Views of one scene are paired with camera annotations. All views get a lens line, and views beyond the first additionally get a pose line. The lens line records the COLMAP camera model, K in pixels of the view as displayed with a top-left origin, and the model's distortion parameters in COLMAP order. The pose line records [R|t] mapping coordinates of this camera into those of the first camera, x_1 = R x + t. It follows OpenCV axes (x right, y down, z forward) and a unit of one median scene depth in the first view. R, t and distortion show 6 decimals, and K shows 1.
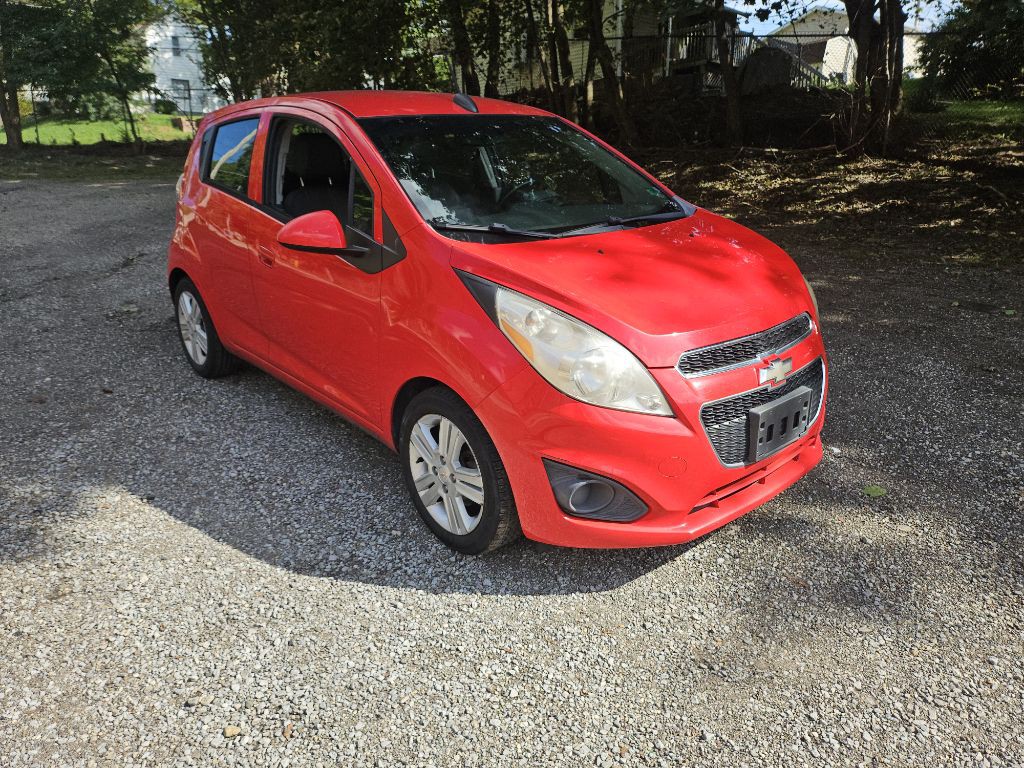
lens RADIAL K [[765.7, 0, 516.2], [0, 765.7, 379.2], [0, 0, 1]] dist [0.053015, -0.062318]
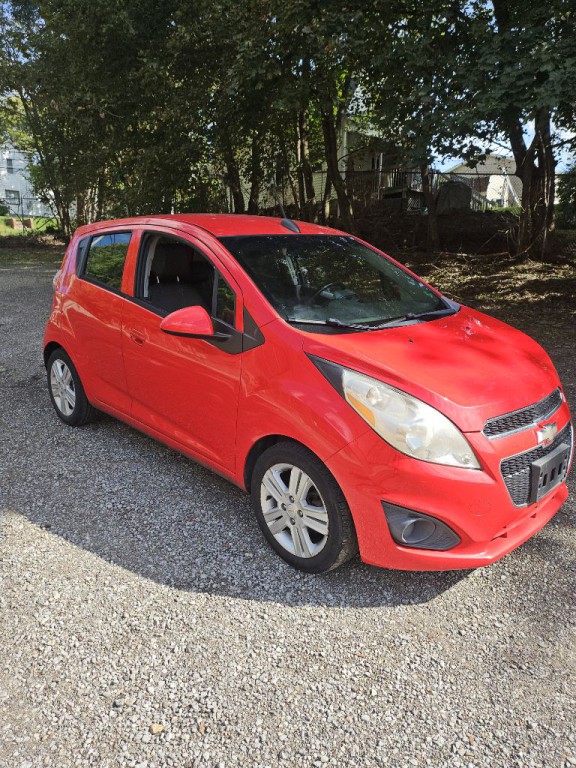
lens RADIAL K [[574.3, 0, 287.0], [0, 574.3, 378.6], [0, 0, 1]] dist [0.053015, -0.062318]
pose [[0.998664, 0.010091, 0.050679, -0.152587], [-0.006778, 0.997854, -0.065131, -0.033863], [-0.051228, 0.064700, 0.996589, 0.017036]]
